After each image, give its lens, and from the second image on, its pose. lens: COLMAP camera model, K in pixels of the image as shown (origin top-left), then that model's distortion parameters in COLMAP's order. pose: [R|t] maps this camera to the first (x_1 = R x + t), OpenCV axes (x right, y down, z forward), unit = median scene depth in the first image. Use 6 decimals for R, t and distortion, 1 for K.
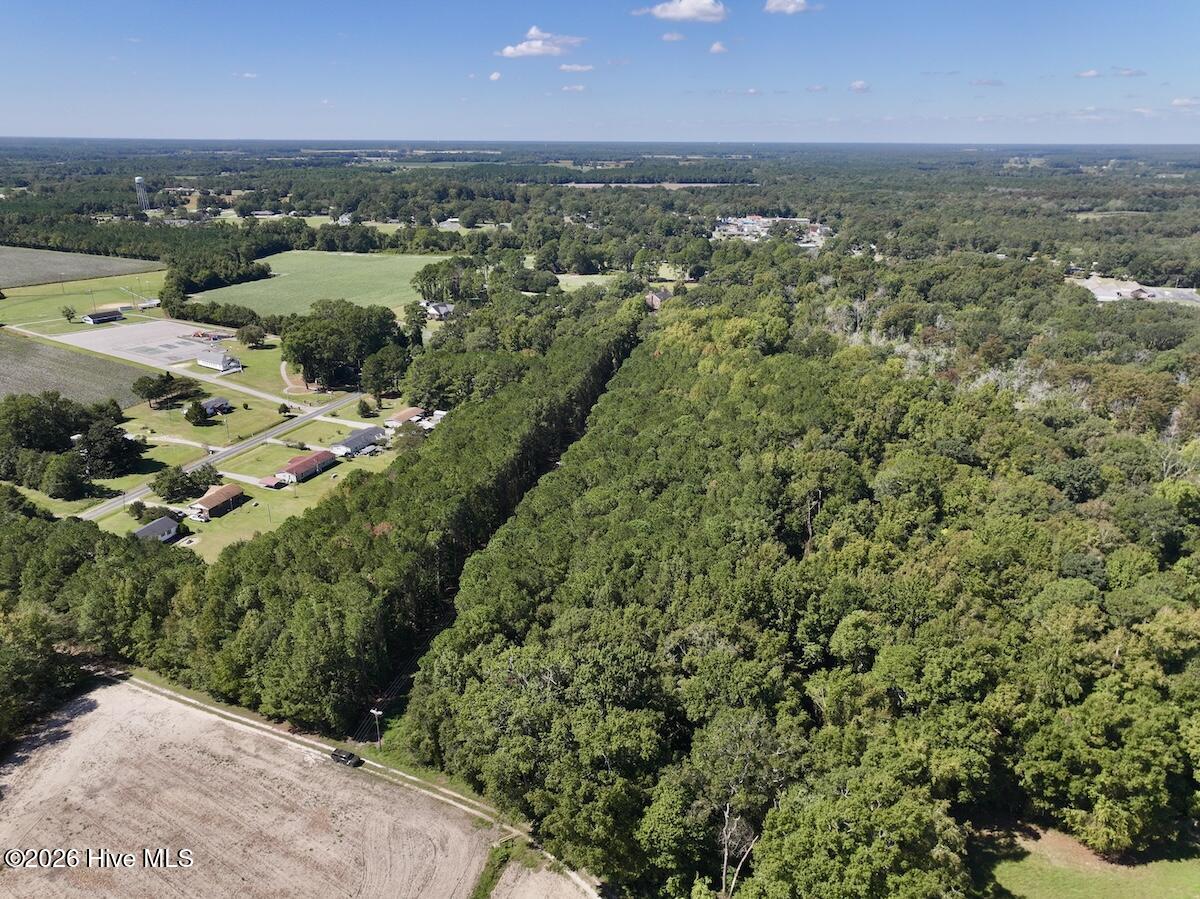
lens RADIAL K [[846.1, 0, 594.5], [0, 846.1, 449.4], [0, 0, 1]] dist [-0.004345, 0.018181]
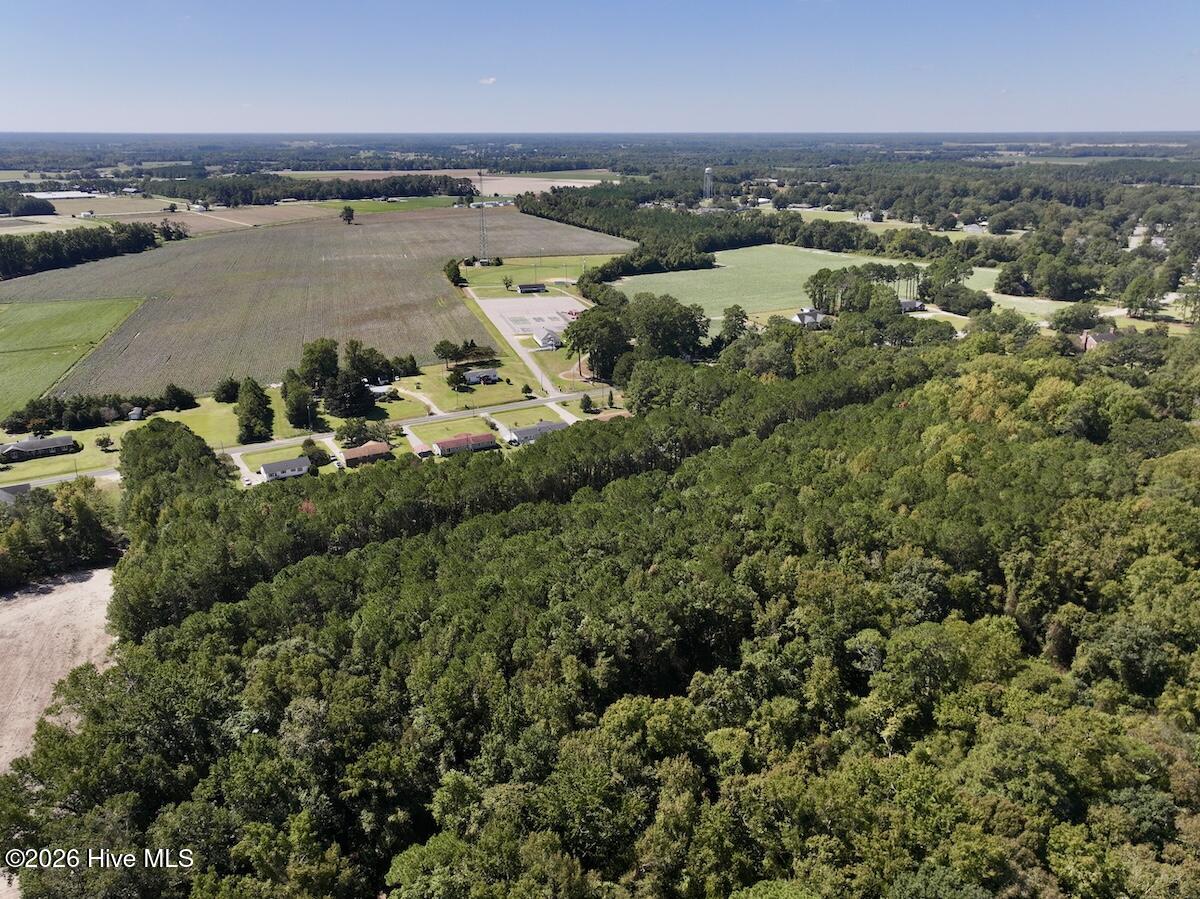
lens RADIAL K [[846.1, 0, 594.5], [0, 846.1, 449.4], [0, 0, 1]] dist [-0.004345, 0.018181]
pose [[0.758815, 0.222324, -0.612187, 0.285691], [-0.217940, 0.972426, 0.083010, -0.063631], [0.613761, 0.070431, 0.786344, 0.173560]]
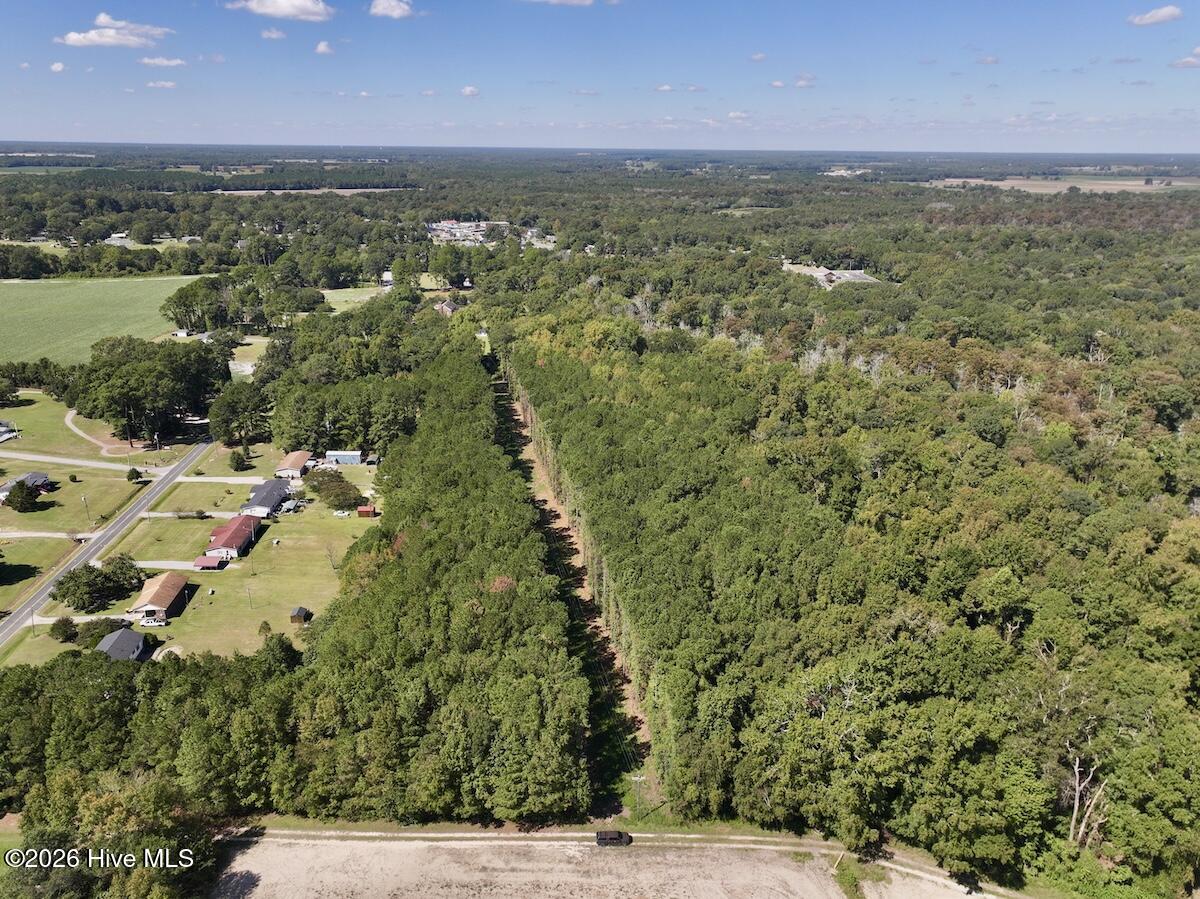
lens RADIAL K [[846.1, 0, 594.5], [0, 846.1, 449.4], [0, 0, 1]] dist [-0.004345, 0.018181]
pose [[0.912795, -0.134197, 0.385742, -0.214589], [0.135681, 0.990474, 0.023514, -0.024170], [-0.385223, 0.030874, 0.922307, 0.059530]]
